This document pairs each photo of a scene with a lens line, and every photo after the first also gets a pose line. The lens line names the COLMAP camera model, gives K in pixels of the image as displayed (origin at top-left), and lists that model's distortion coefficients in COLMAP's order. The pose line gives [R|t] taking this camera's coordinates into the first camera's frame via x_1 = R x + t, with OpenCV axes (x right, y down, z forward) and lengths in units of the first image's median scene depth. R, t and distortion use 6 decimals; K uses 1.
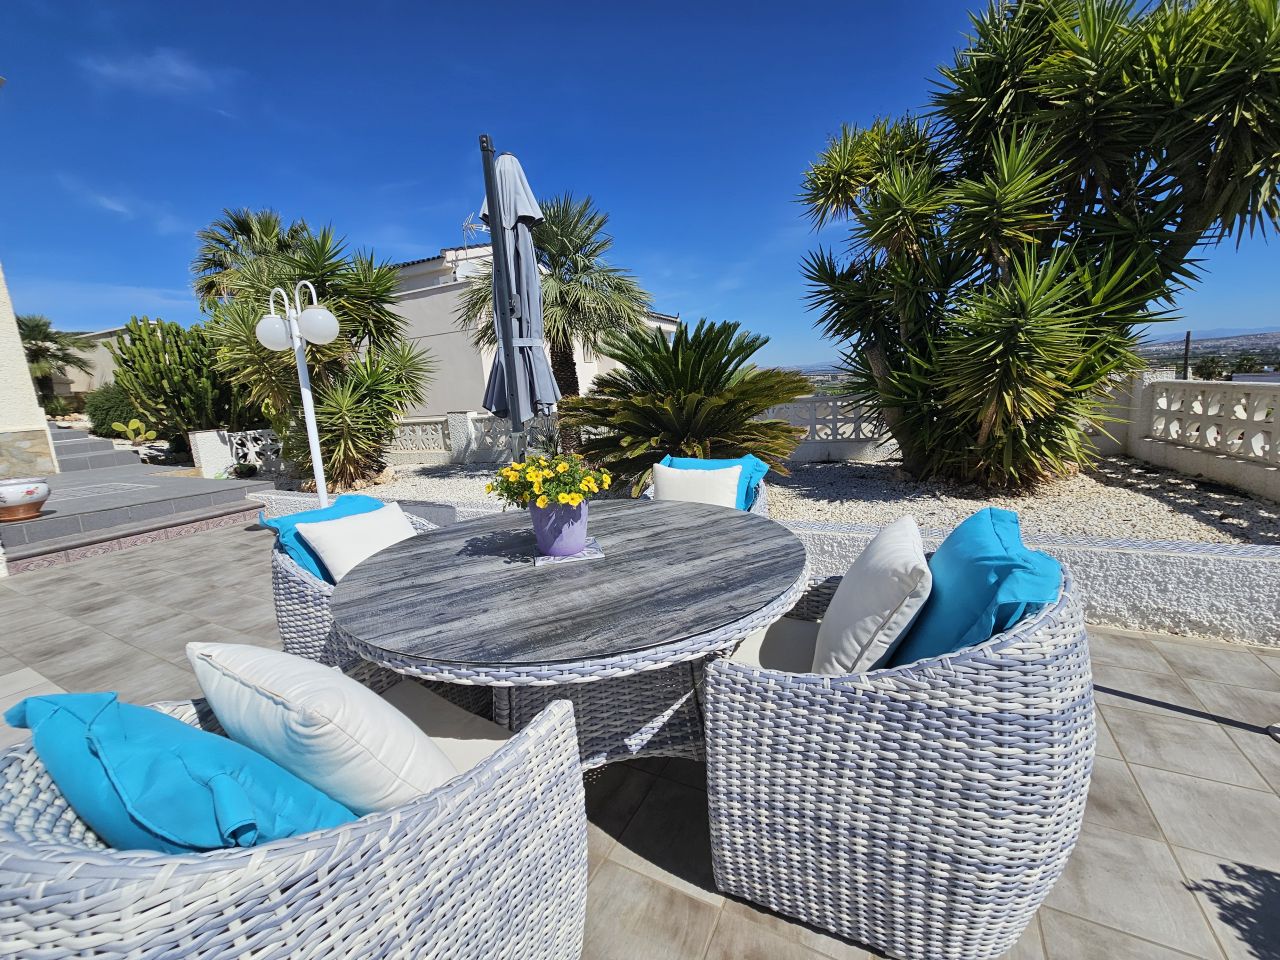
lens RADIAL K [[521.4, 0, 639.7], [0, 521.4, 470.9], [0, 0, 1]] dist [0.000077, 0.000592]
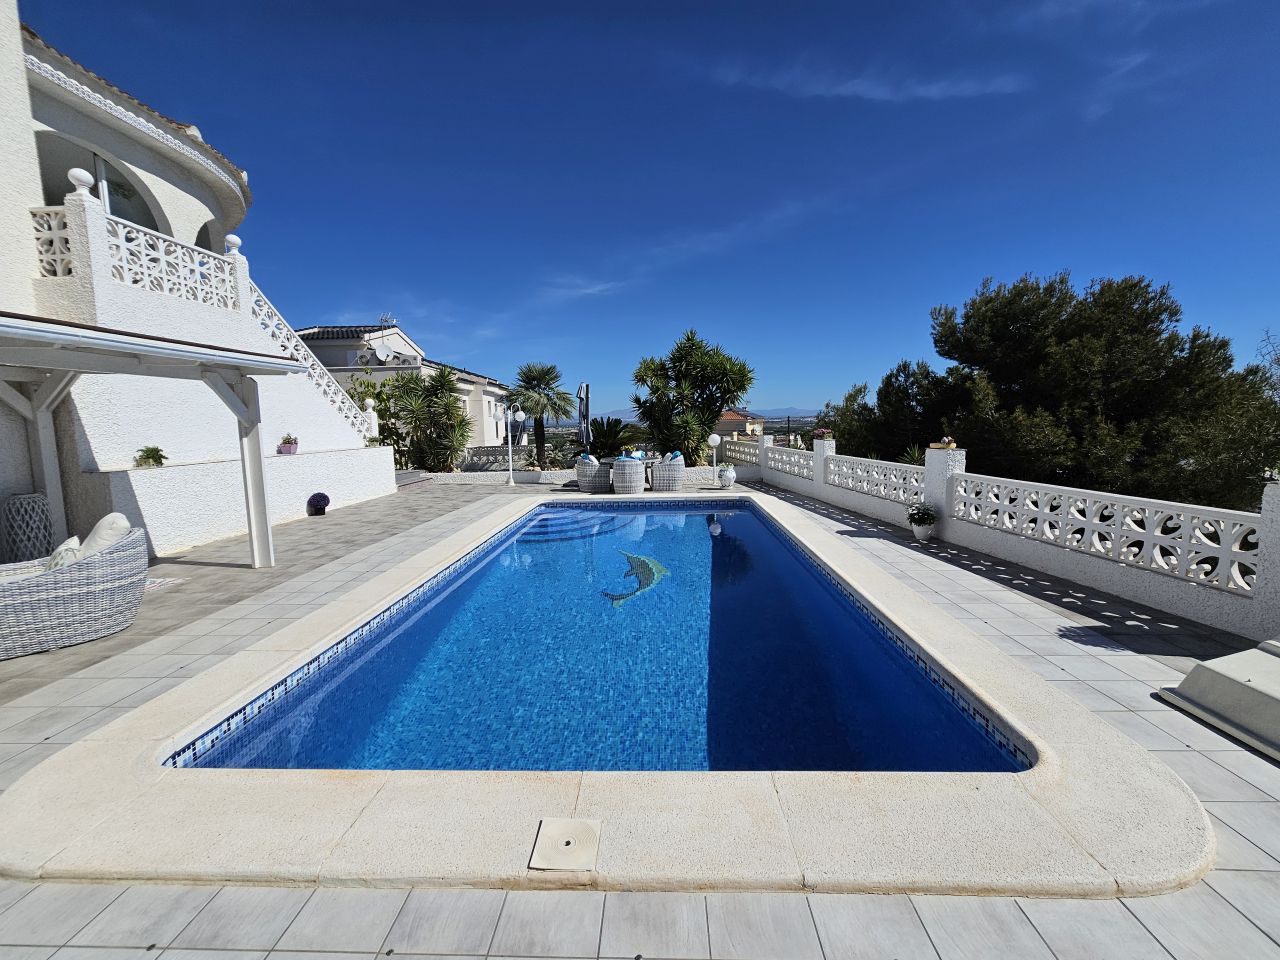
lens RADIAL K [[521.4, 0, 639.7], [0, 521.4, 470.9], [0, 0, 1]] dist [0.000077, 0.000592]
pose [[0.897651, 0.010212, 0.440590, -2.953660], [0.030447, 0.995906, -0.085116, 0.866677], [-0.439655, 0.089819, 0.893664, -5.136805]]
